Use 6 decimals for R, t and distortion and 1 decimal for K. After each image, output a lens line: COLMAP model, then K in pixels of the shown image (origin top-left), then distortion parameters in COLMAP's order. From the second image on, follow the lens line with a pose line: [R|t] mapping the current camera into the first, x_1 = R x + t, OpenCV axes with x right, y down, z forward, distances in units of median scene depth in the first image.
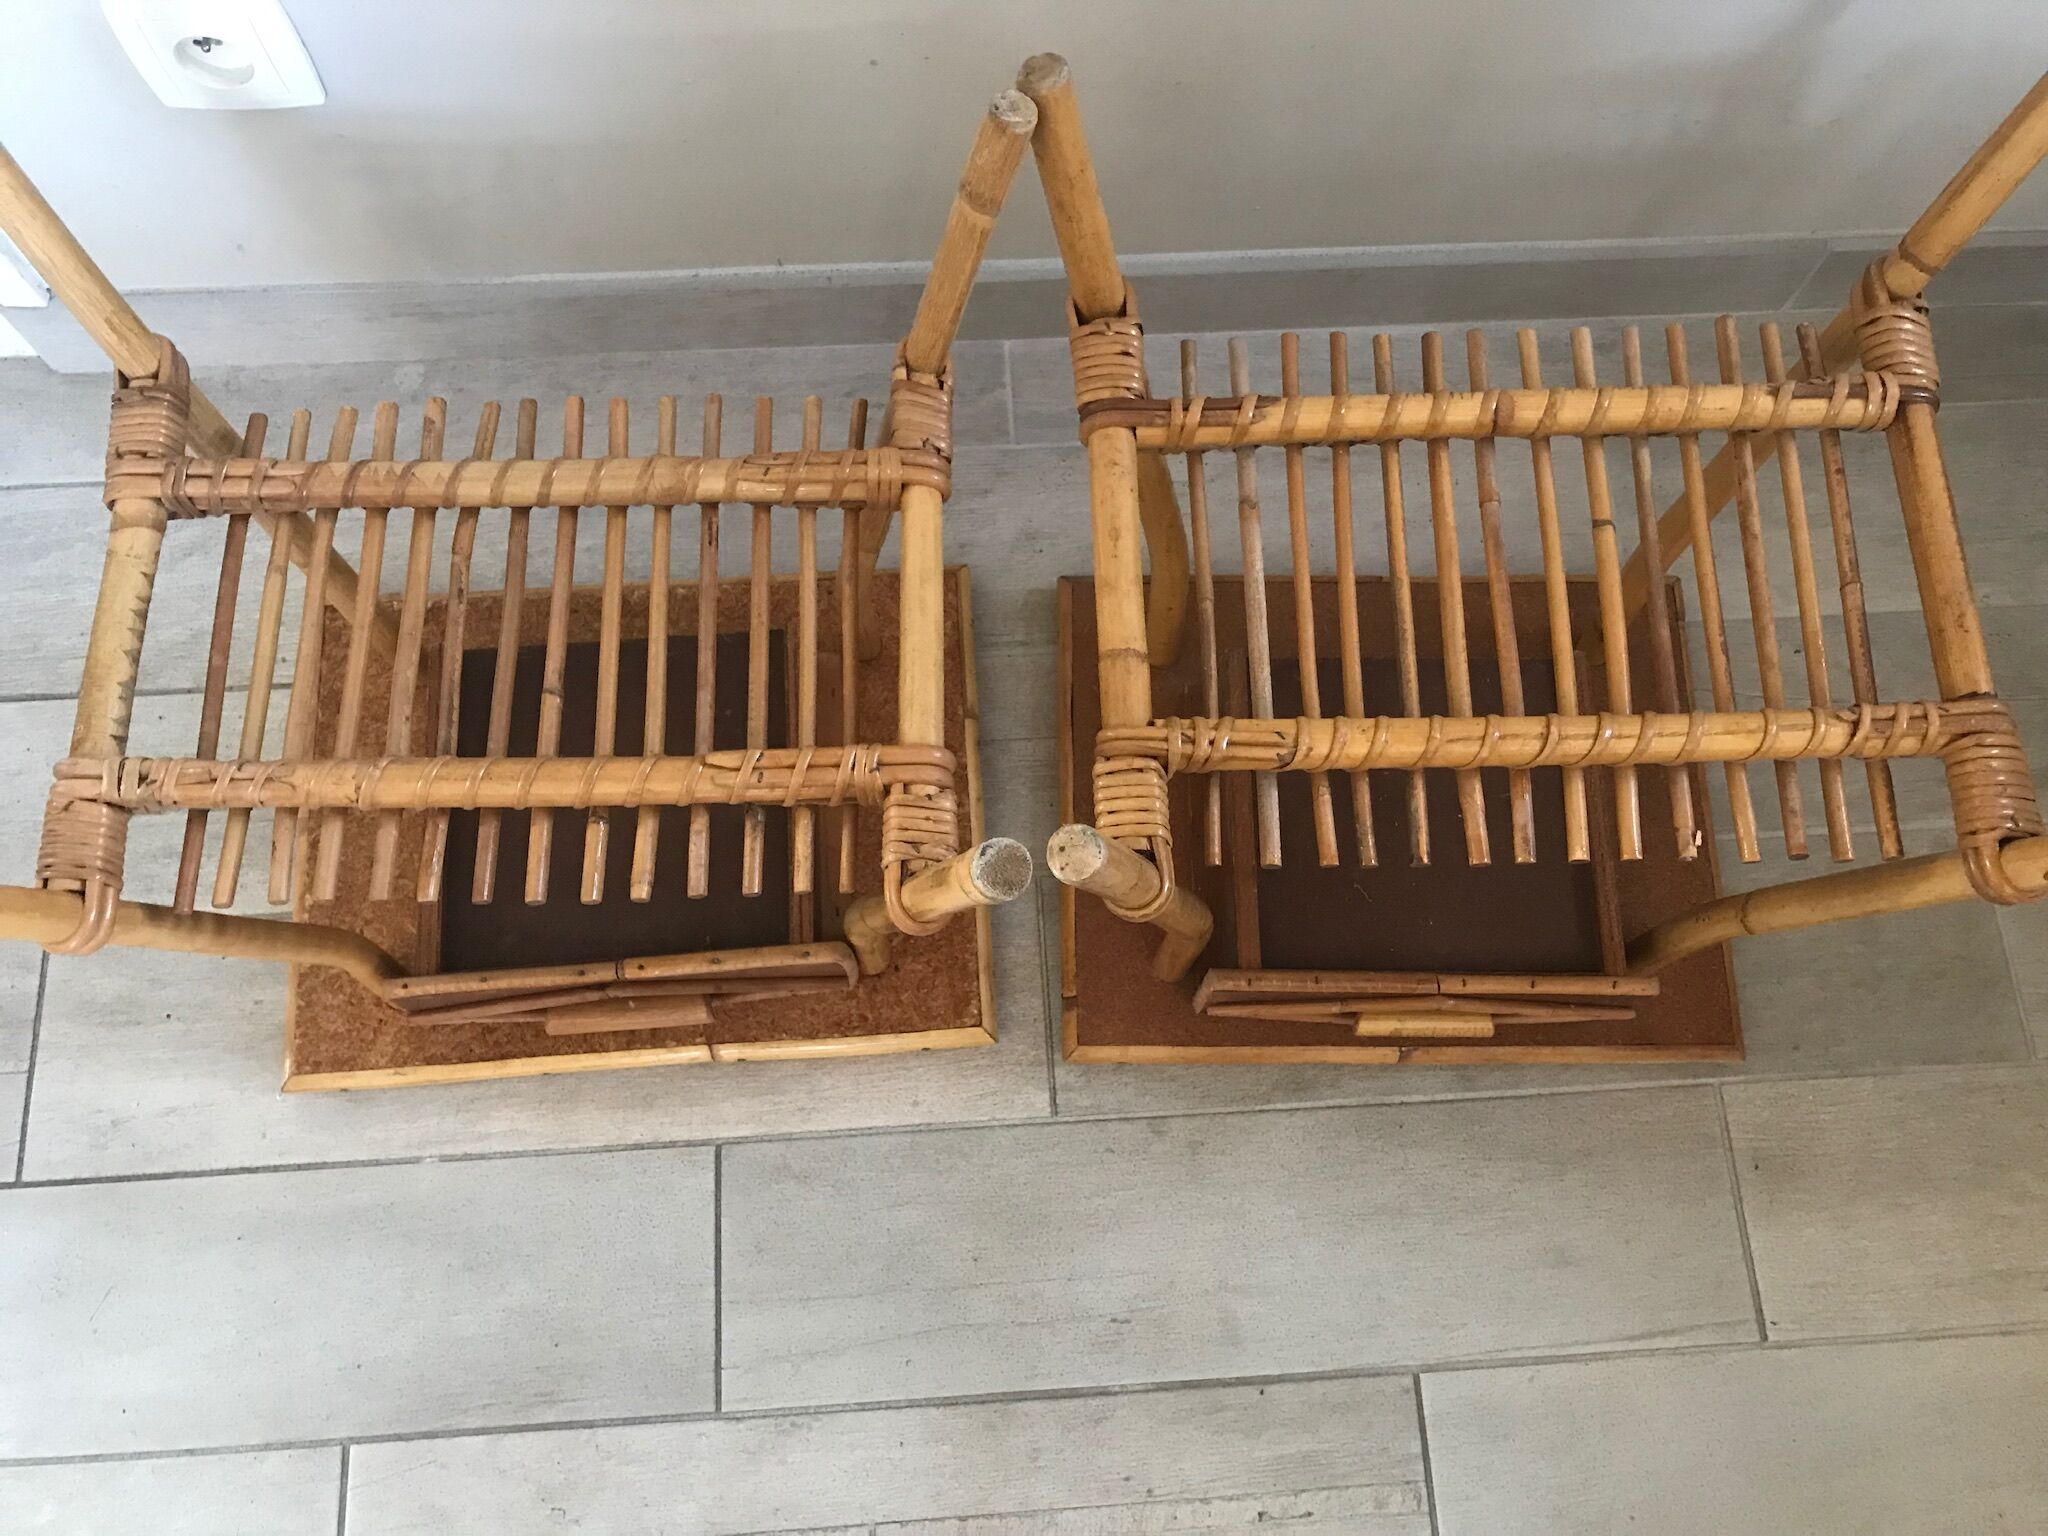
lens RADIAL K [[1681.1, 0, 1033.3], [0, 1681.1, 763.2], [0, 0, 1]] dist [0.005716, -0.000215]
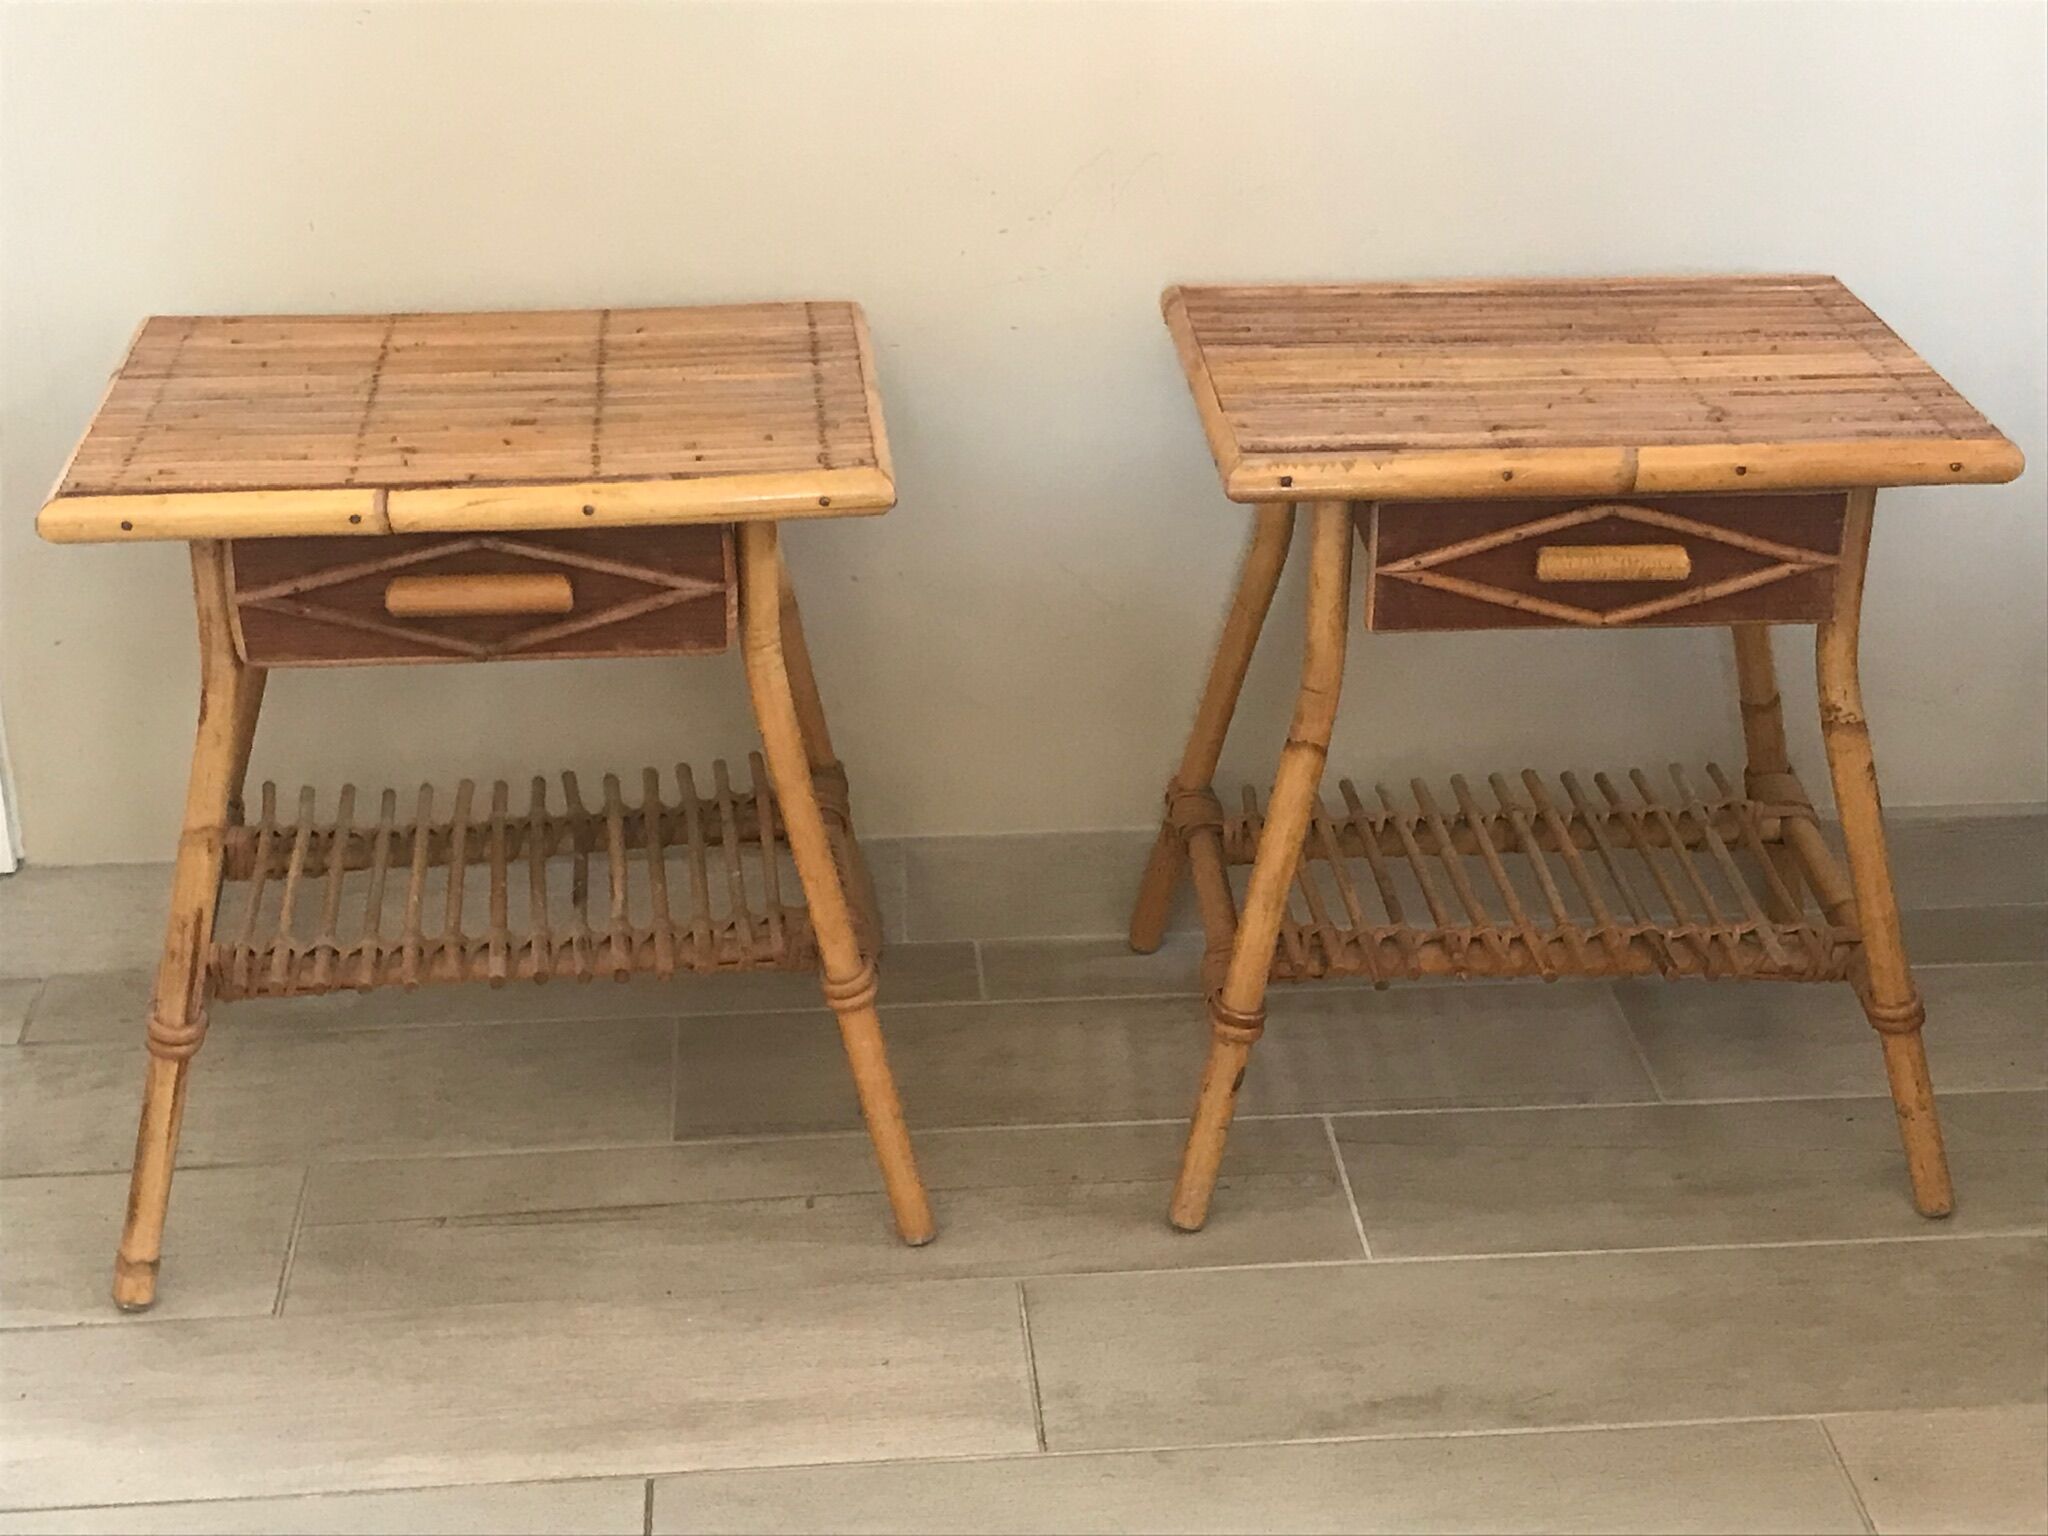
lens RADIAL K [[3121.1, 0, 1065.7], [0, 3121.1, 764.1], [0, 0, 1]] dist [0.146891, -0.513231]
pose [[0.999322, -0.033179, 0.015982, 0.009961], [0.034652, 0.700188, -0.713117, 1.106462], [0.012470, 0.713187, 0.700863, -0.370626]]
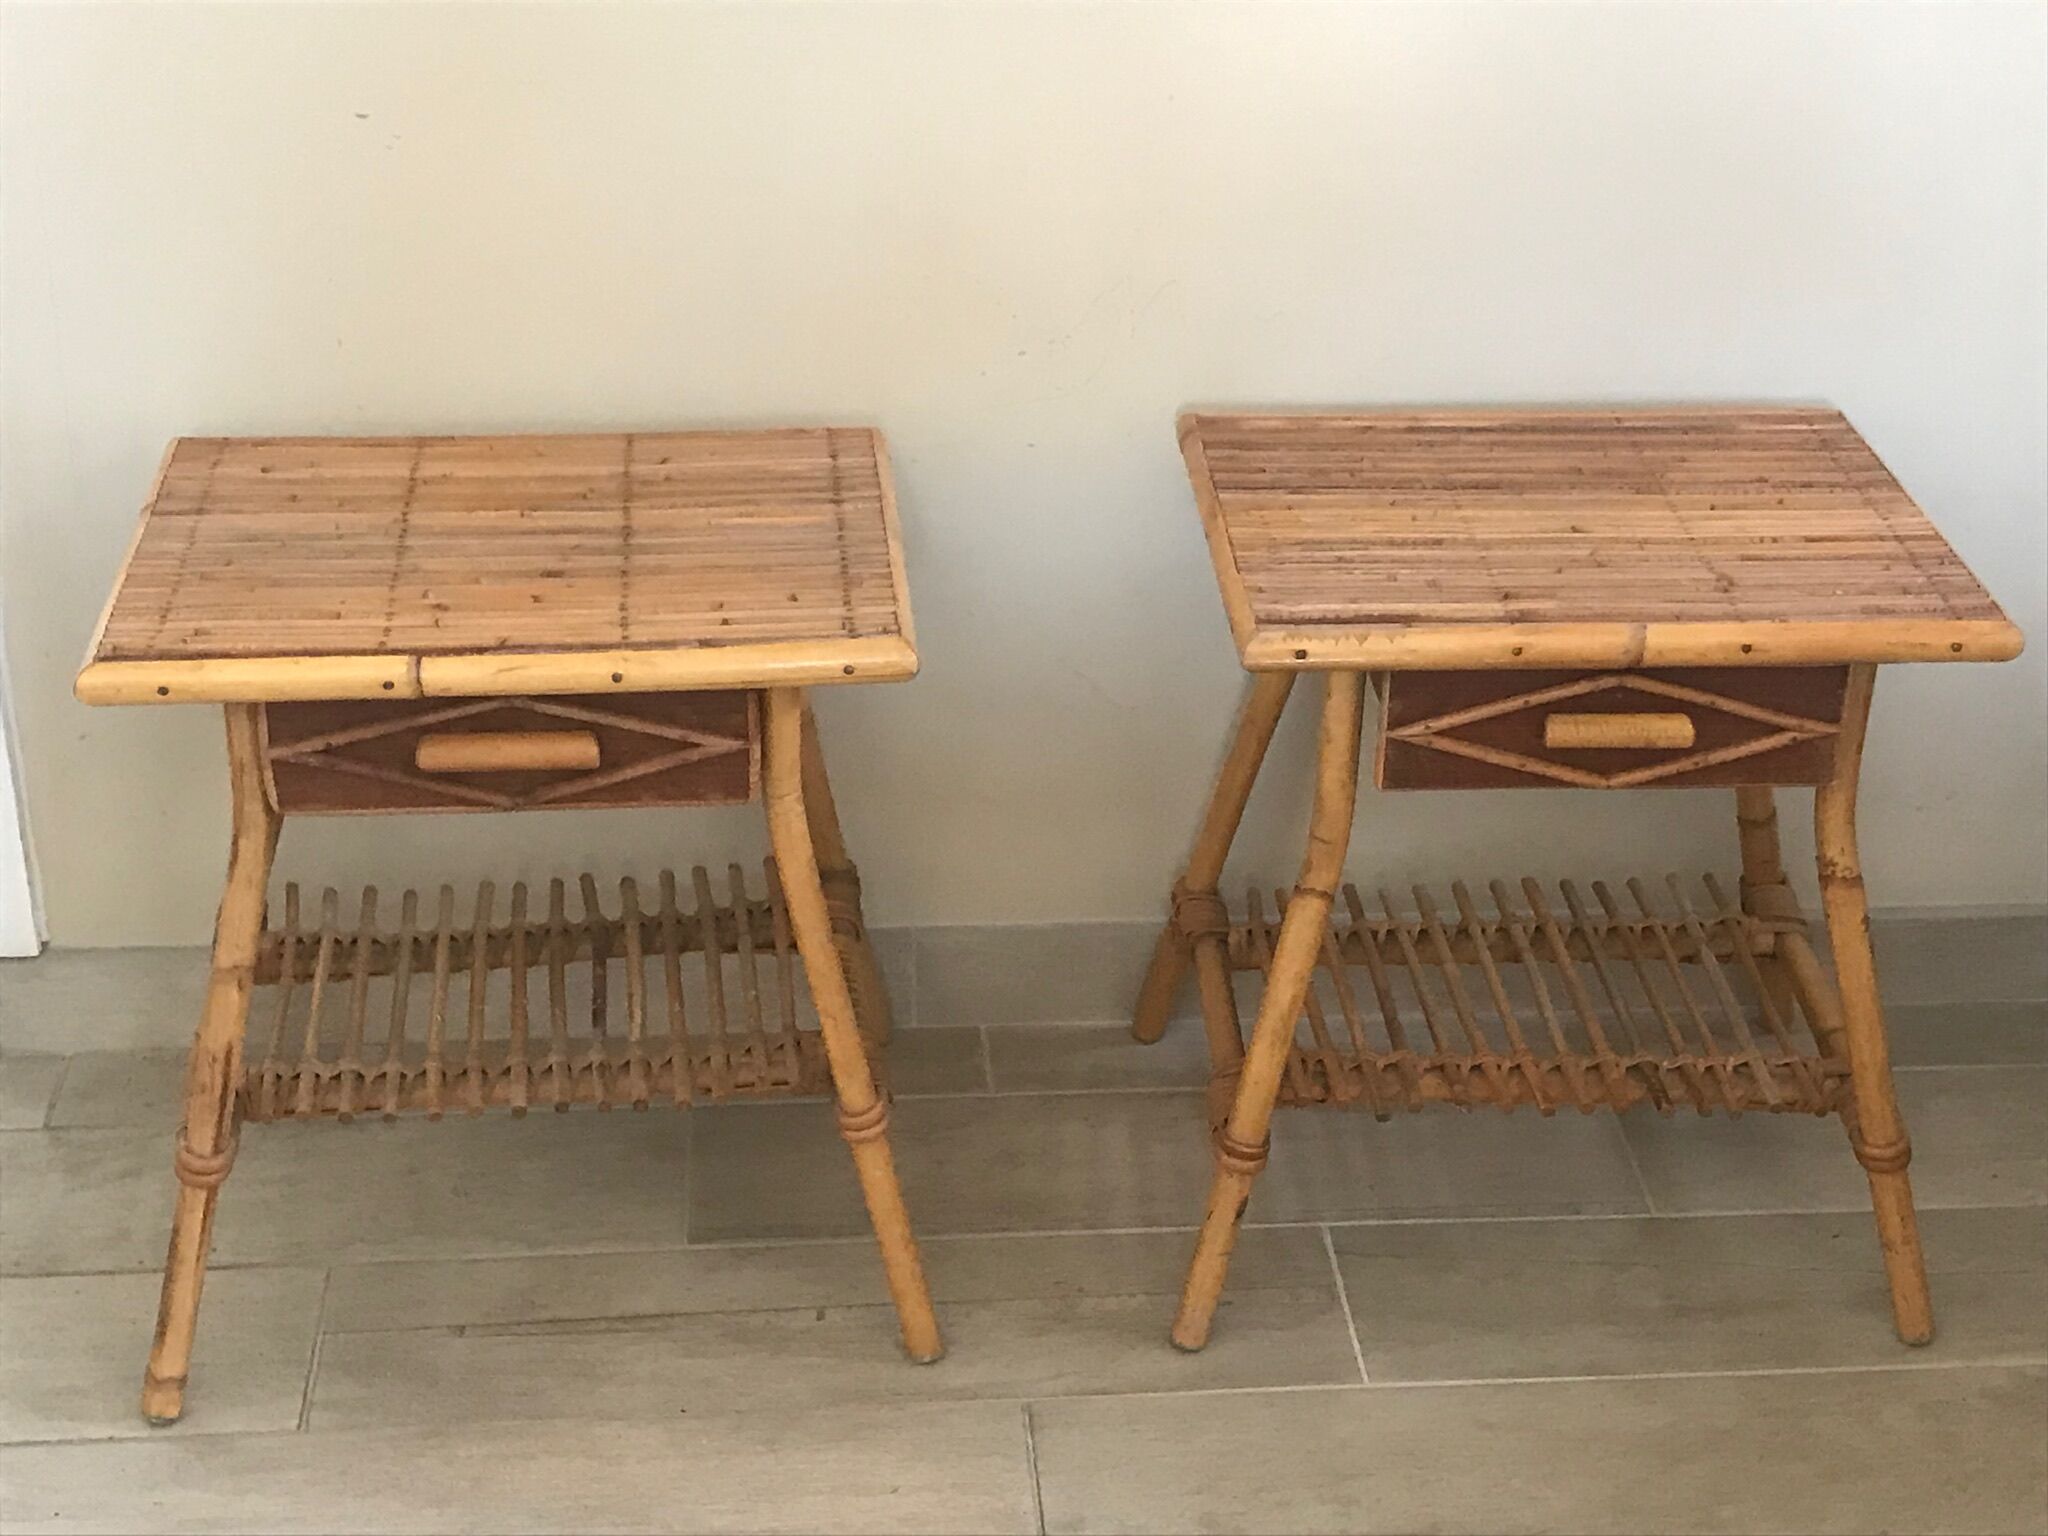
lens RADIAL K [[3121.1, 0, 1065.7], [0, 3121.1, 764.1], [0, 0, 1]] dist [0.146891, -0.513231]
pose [[0.999610, -0.018625, 0.020787, -0.004589], [0.027793, 0.732469, -0.680233, 1.017067], [-0.002557, 0.680546, 0.732701, -0.504607]]
